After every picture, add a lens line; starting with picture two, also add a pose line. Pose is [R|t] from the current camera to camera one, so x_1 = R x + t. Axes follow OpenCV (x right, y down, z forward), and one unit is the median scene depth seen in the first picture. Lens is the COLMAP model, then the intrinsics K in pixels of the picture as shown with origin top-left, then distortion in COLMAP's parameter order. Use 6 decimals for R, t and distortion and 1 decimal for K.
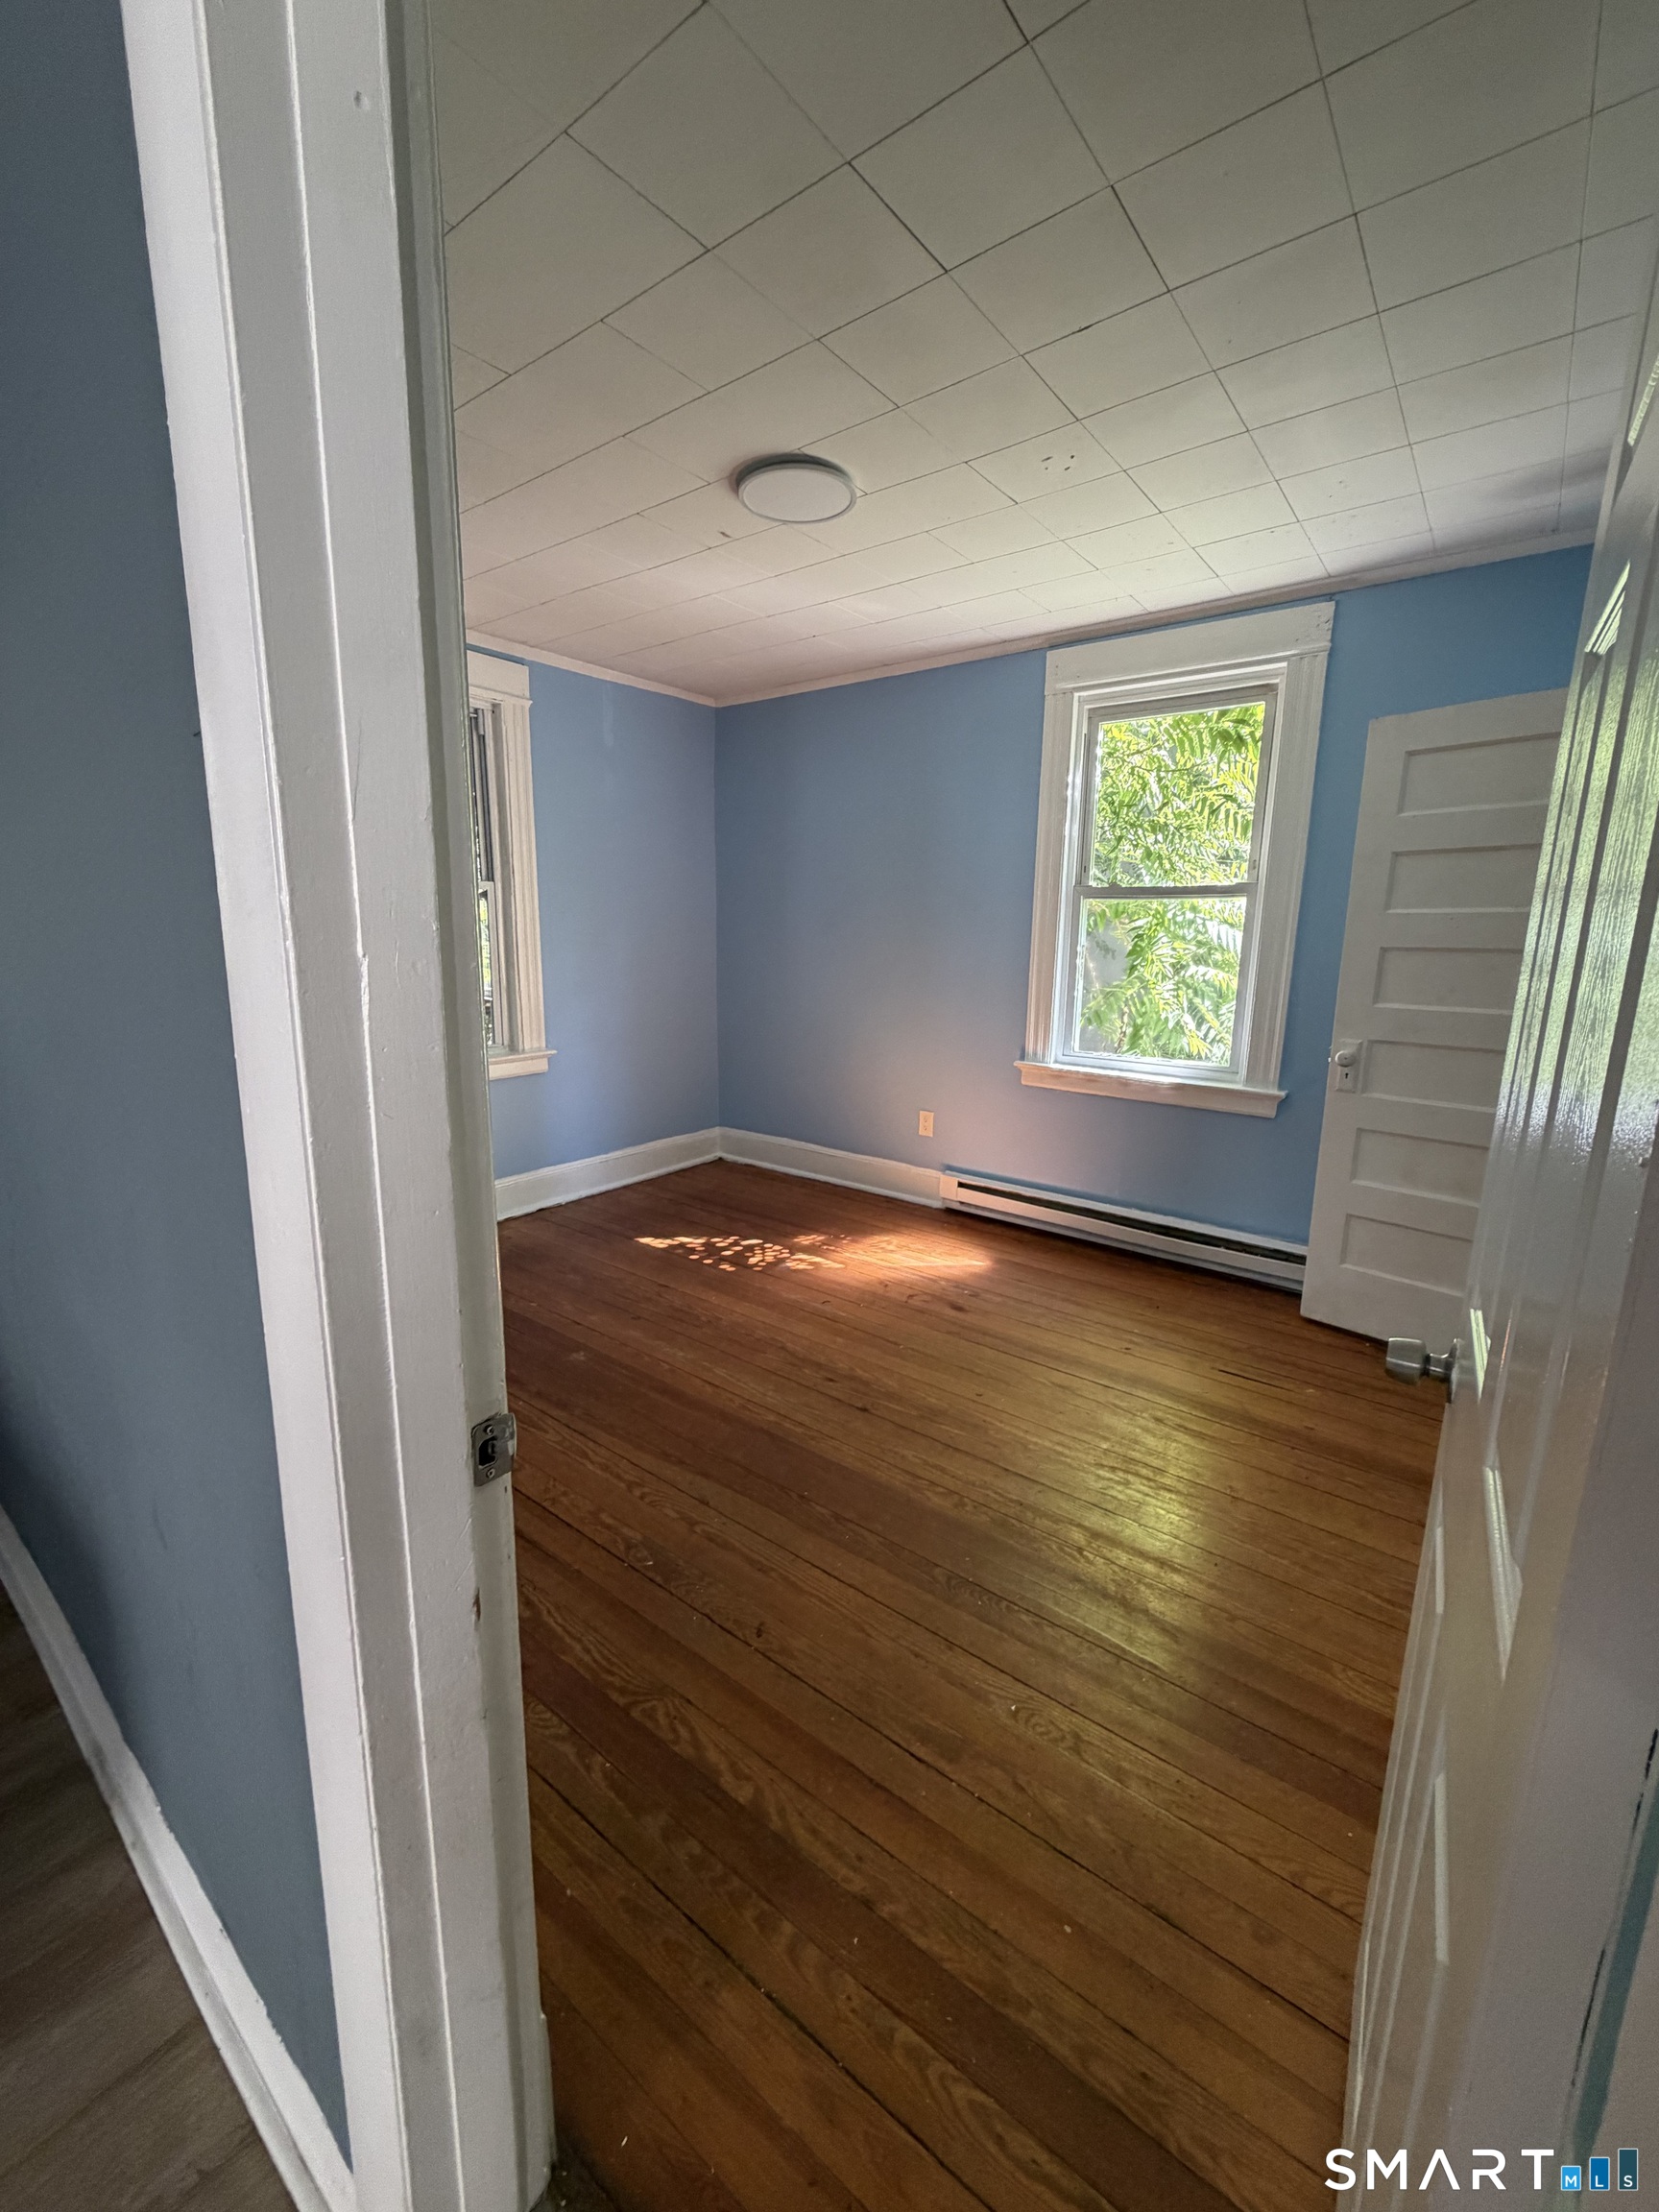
lens RADIAL K [[879.2, 0, 836.5], [0, 879.2, 1102.1], [0, 0, 1]] dist [0.000831, 0.000250]
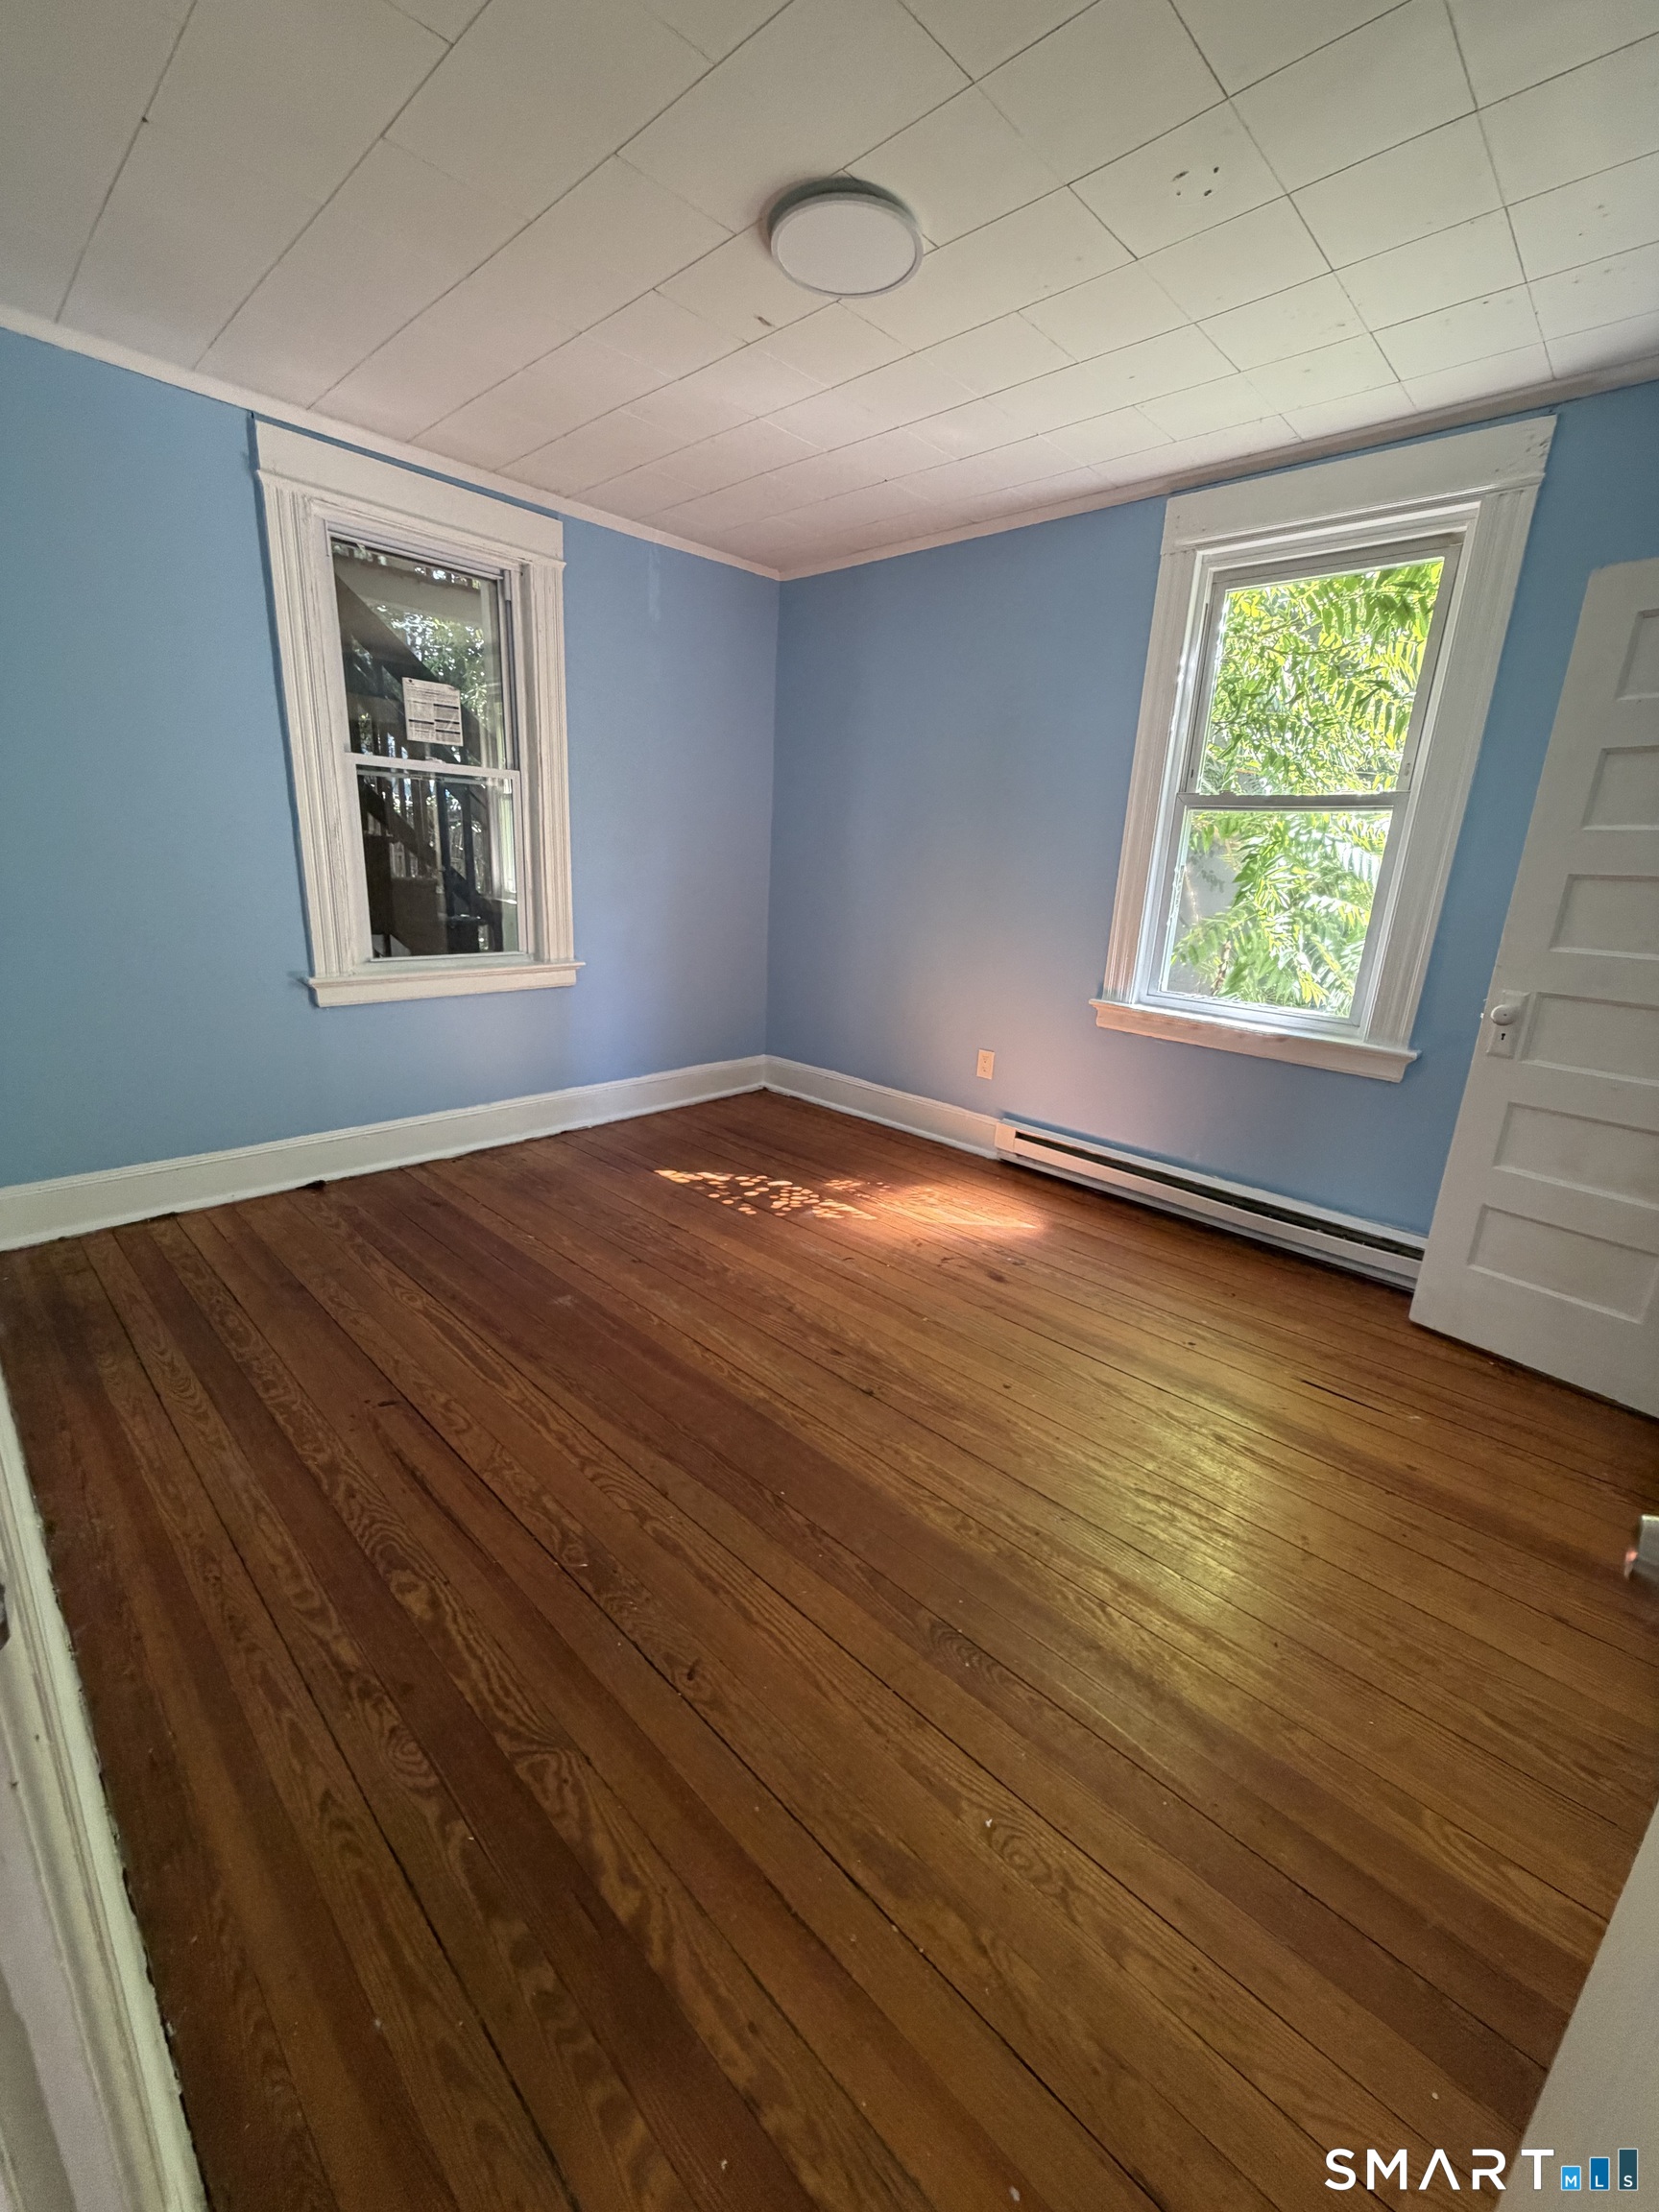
lens RADIAL K [[879.2, 0, 836.5], [0, 879.2, 1102.1], [0, 0, 1]] dist [0.000831, 0.000250]
pose [[0.993806, 0.062042, -0.092200, 0.046871], [-0.054599, 0.995204, 0.081169, -0.002198], [0.096794, -0.075632, 0.992427, 0.122933]]
